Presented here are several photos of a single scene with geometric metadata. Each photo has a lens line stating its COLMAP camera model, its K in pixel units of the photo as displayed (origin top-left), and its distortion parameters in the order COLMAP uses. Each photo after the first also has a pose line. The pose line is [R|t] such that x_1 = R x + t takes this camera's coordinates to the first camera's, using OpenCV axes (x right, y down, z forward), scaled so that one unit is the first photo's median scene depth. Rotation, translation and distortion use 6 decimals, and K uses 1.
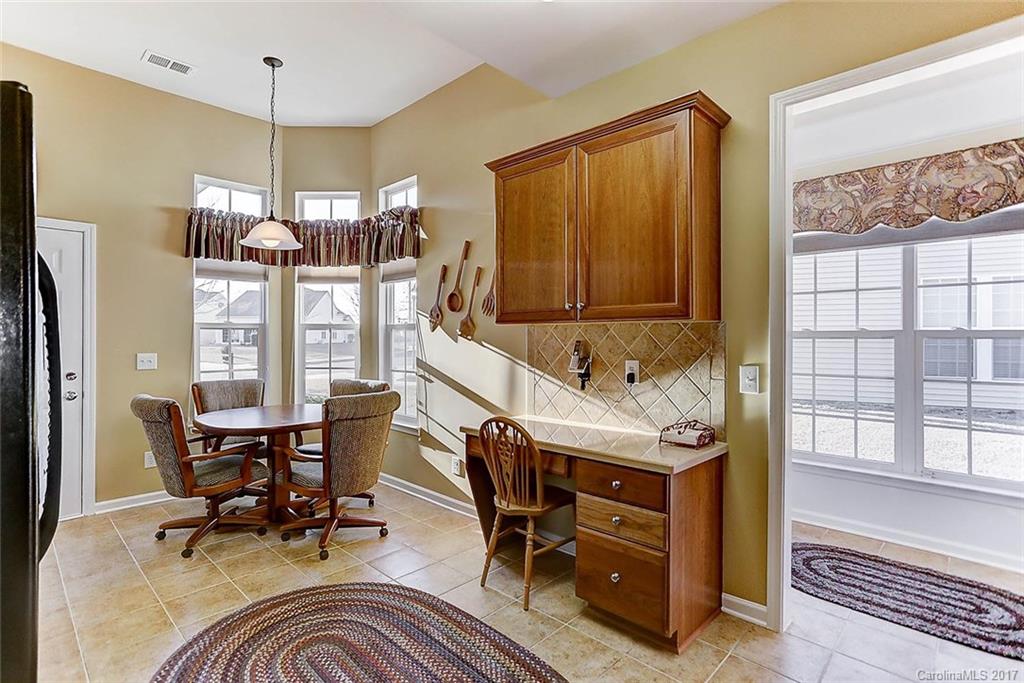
lens RADIAL K [[505.4, 0, 502.7], [0, 505.4, 338.9], [0, 0, 1]] dist [0.004279, 0.001478]
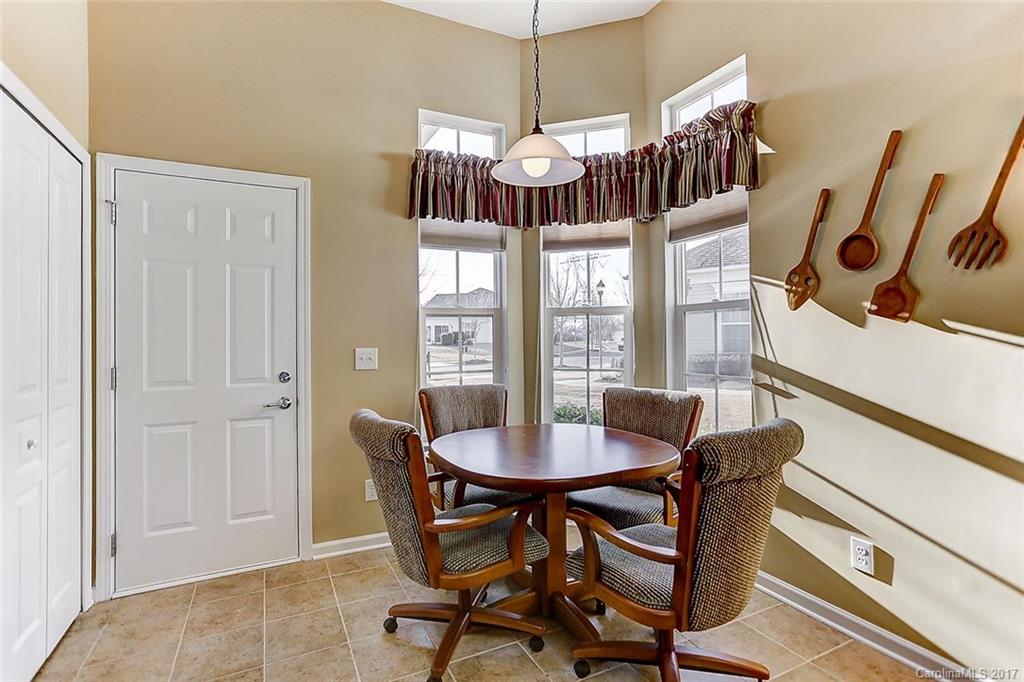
lens RADIAL K [[505.4, 0, 517.2], [0, 505.4, 338.8], [0, 0, 1]] dist [0.004279, 0.001478]
pose [[0.953861, -0.007414, -0.300155, -0.252534], [0.007636, 0.999971, -0.000432, 0.015688], [0.300150, -0.001879, 0.953890, 0.338947]]
